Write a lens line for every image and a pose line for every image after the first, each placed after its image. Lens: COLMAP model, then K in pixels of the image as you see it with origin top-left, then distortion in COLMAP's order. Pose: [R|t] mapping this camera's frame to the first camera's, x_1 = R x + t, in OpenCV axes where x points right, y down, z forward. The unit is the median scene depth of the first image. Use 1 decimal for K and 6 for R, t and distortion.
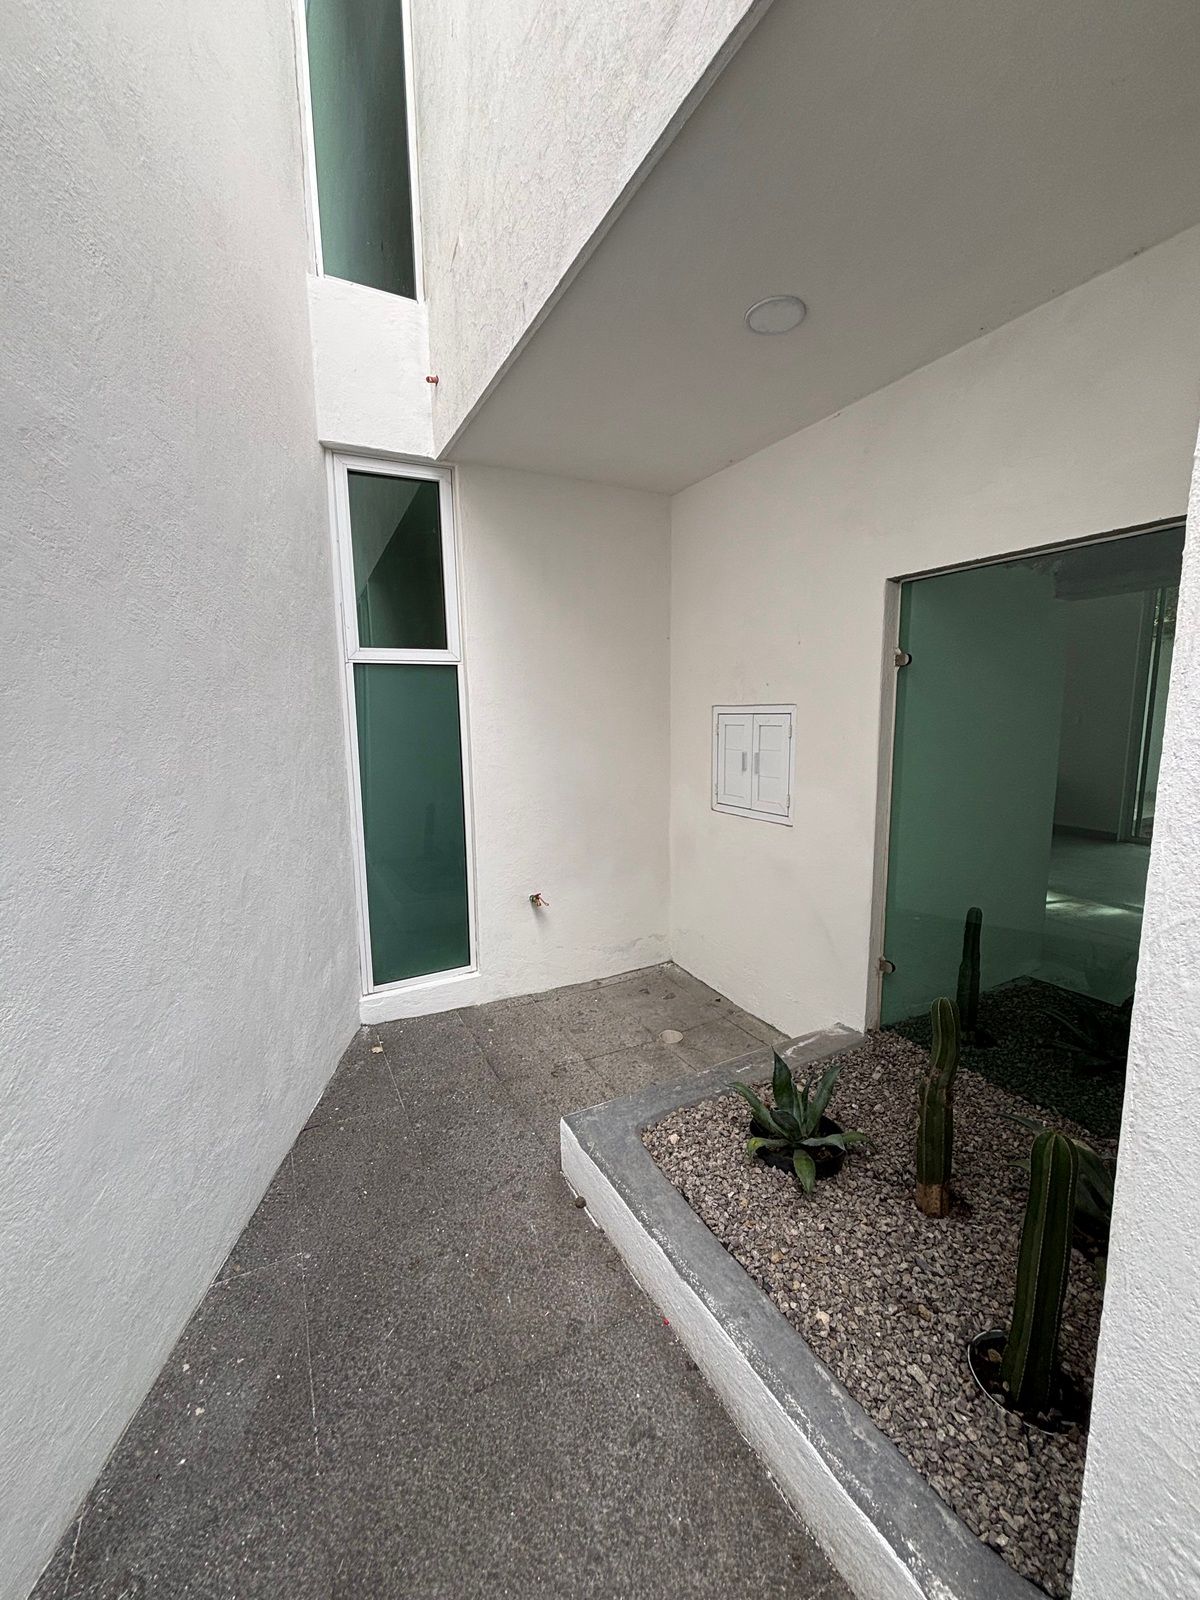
lens RADIAL K [[645.9, 0, 600.5], [0, 645.9, 805.0], [0, 0, 1]] dist [0.012320, 0.000299]
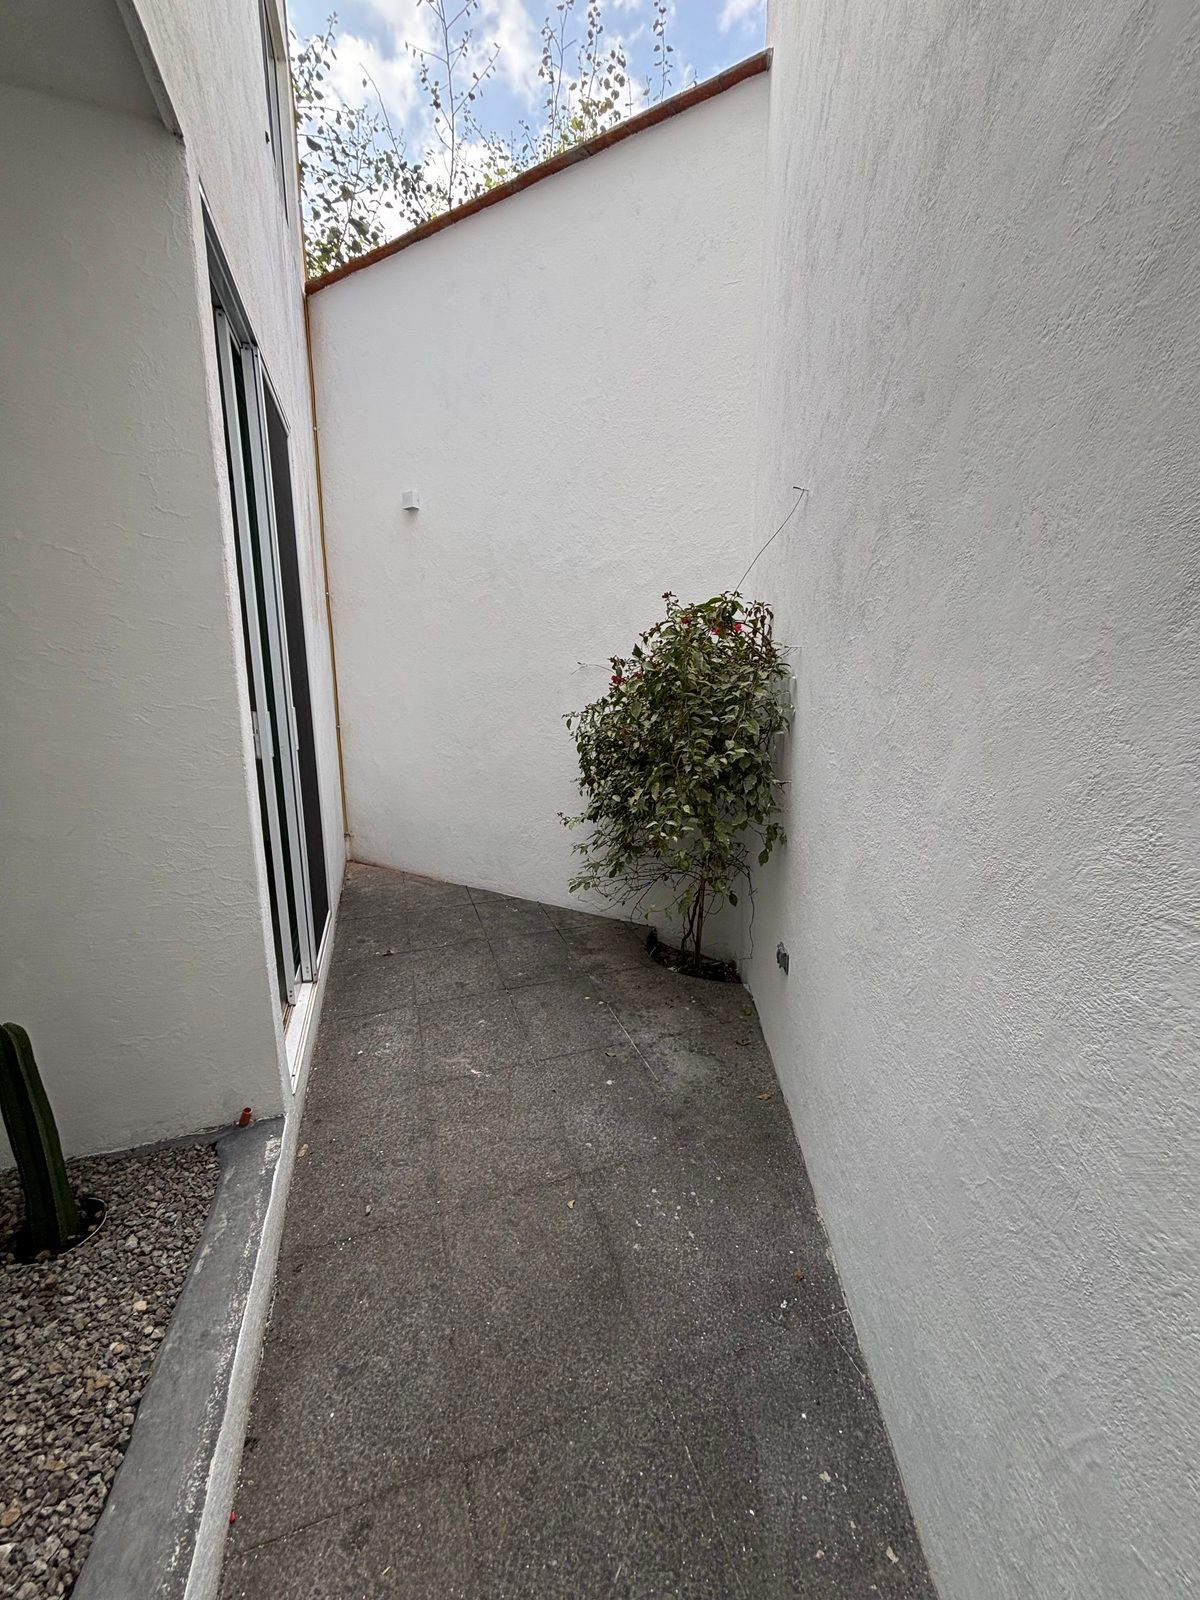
lens RADIAL K [[645.9, 0, 601.2], [0, 645.9, 803.1], [0, 0, 1]] dist [0.012320, 0.000299]
pose [[-0.985688, -0.015397, 0.167875, -0.465657], [0.041841, 0.942316, 0.332099, -0.177346], [-0.163304, 0.334370, -0.928185, 1.563476]]
